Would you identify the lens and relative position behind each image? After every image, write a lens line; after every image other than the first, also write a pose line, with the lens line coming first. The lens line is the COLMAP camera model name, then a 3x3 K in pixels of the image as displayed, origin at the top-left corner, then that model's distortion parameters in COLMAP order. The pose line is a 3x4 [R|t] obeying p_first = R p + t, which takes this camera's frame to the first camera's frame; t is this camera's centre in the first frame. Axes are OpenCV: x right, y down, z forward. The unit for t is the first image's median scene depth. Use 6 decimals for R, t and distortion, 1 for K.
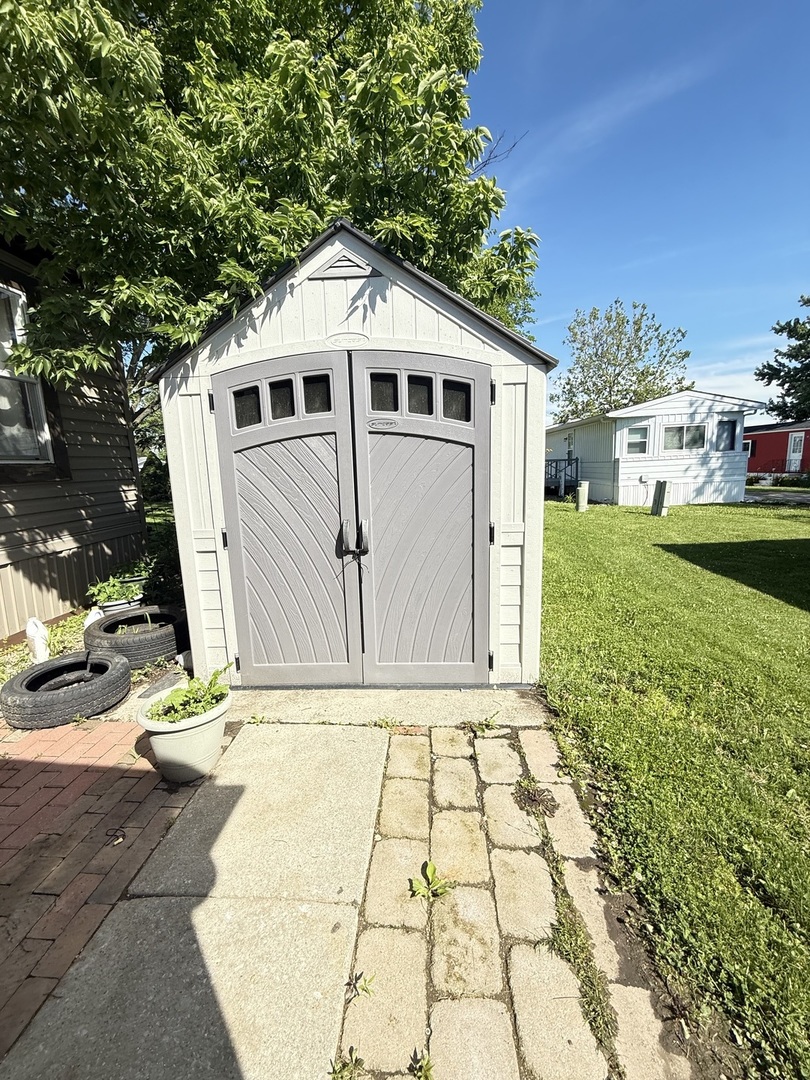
lens RADIAL K [[431.3, 0, 405.9], [0, 431.3, 537.0], [0, 0, 1]] dist [0.000207, 0.000102]
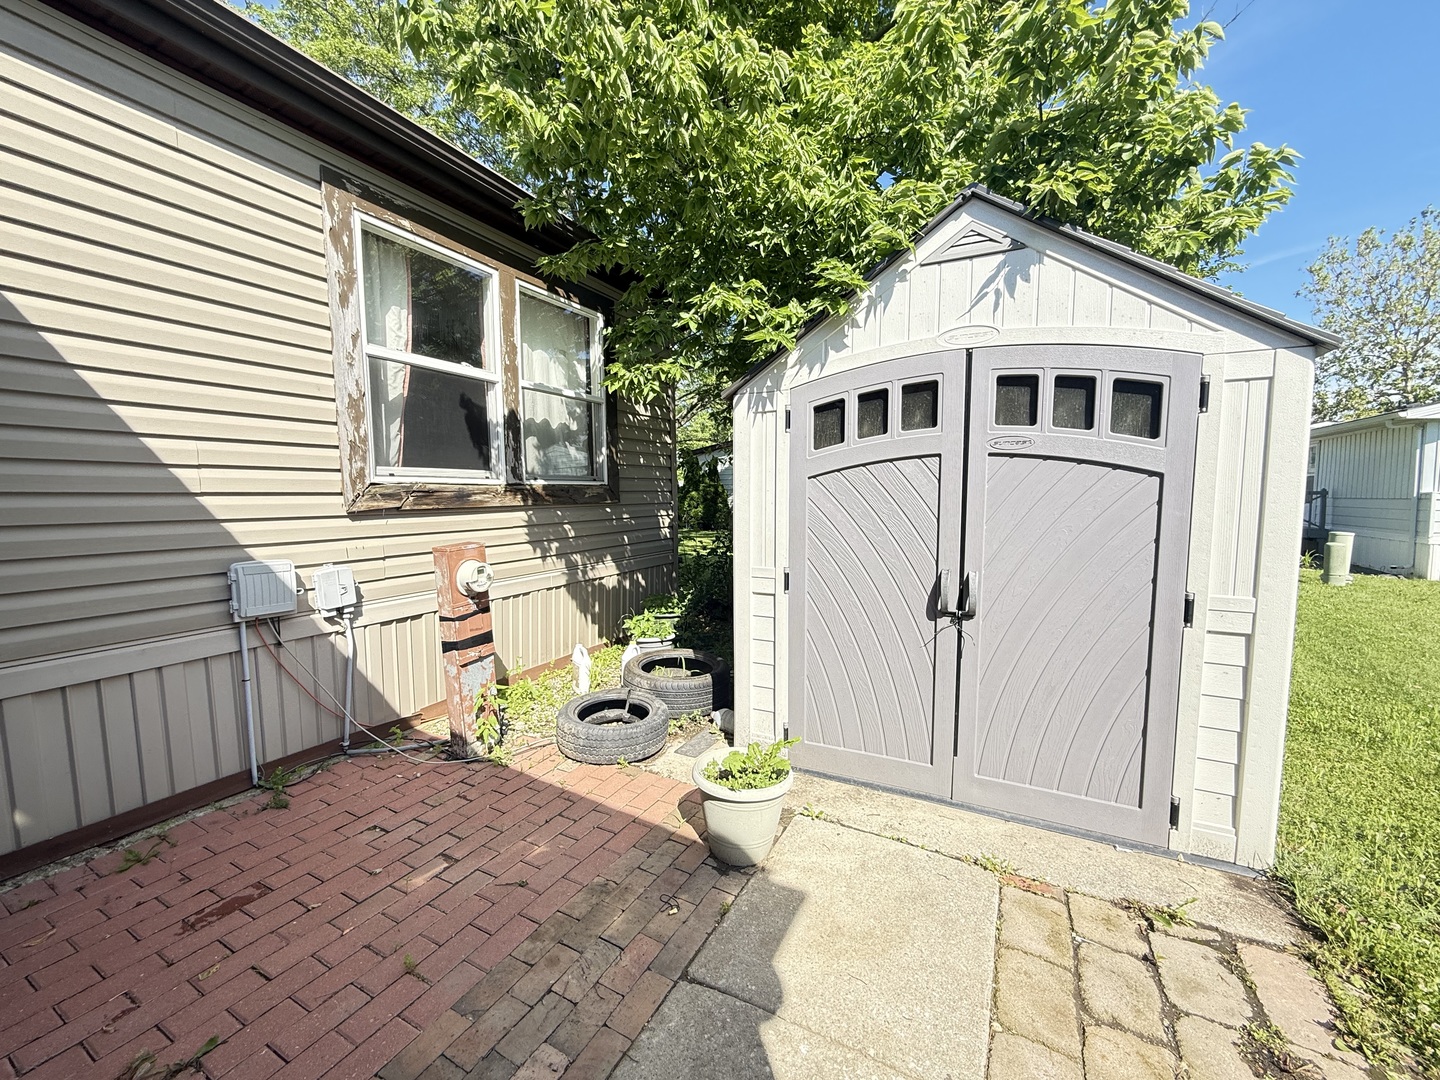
lens RADIAL K [[575.1, 0, 721.6], [0, 575.1, 543.2], [0, 0, 1]] dist [0.000207, 0.000102]
pose [[0.909468, 0.063546, -0.410888, -0.088240], [-0.093331, 0.994233, -0.052817, 0.003036], [0.405162, 0.086384, 0.910155, -0.066007]]
